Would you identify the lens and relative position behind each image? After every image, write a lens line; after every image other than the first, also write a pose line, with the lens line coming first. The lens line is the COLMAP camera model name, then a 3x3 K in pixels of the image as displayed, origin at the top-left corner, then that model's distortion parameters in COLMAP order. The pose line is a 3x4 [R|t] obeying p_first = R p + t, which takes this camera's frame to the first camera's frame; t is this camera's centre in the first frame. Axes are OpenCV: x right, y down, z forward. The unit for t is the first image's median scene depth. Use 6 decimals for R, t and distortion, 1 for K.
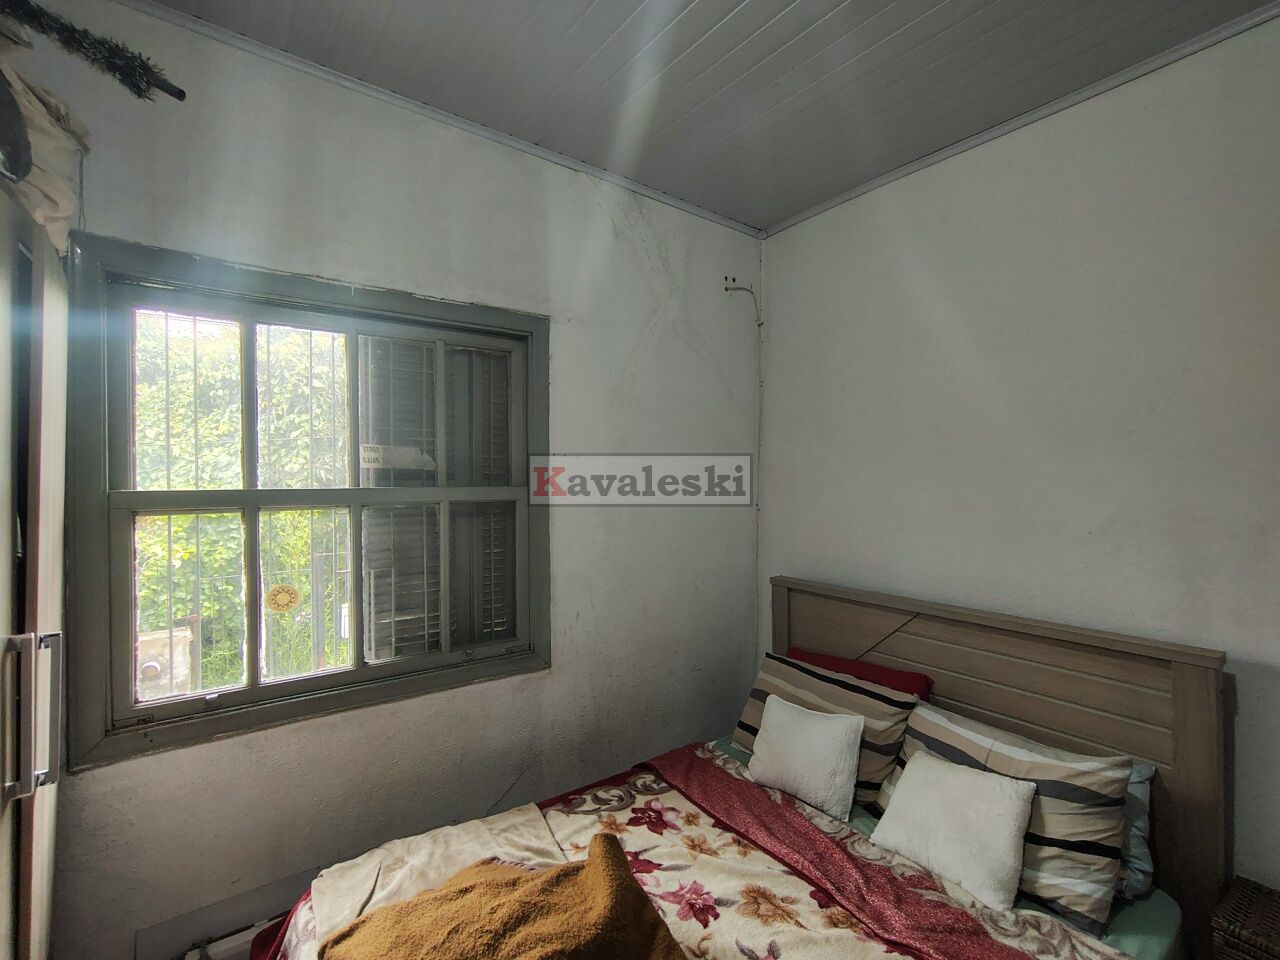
lens RADIAL K [[582.0, 0, 641.5], [0, 582.0, 483.4], [0, 0, 1]] dist [-0.010624, 0.005464]
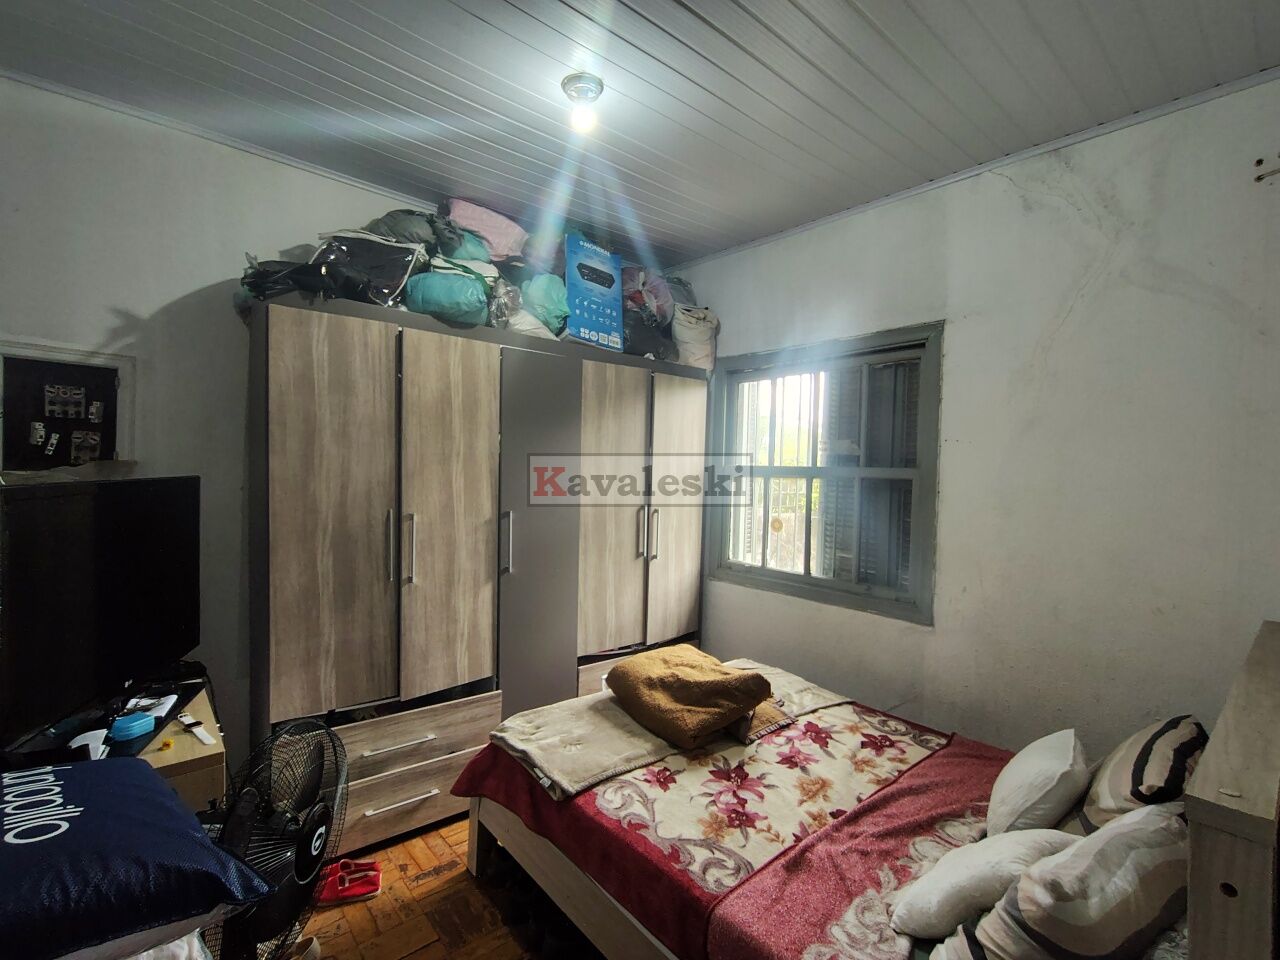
lens RADIAL K [[582.0, 0, 641.5], [0, 582.0, 483.4], [0, 0, 1]] dist [-0.010624, 0.005464]
pose [[0.082123, 0.027416, -0.996245, 1.088228], [-0.040862, 0.998874, 0.024120, 0.035909], [0.995784, 0.038728, 0.083151, 0.374571]]
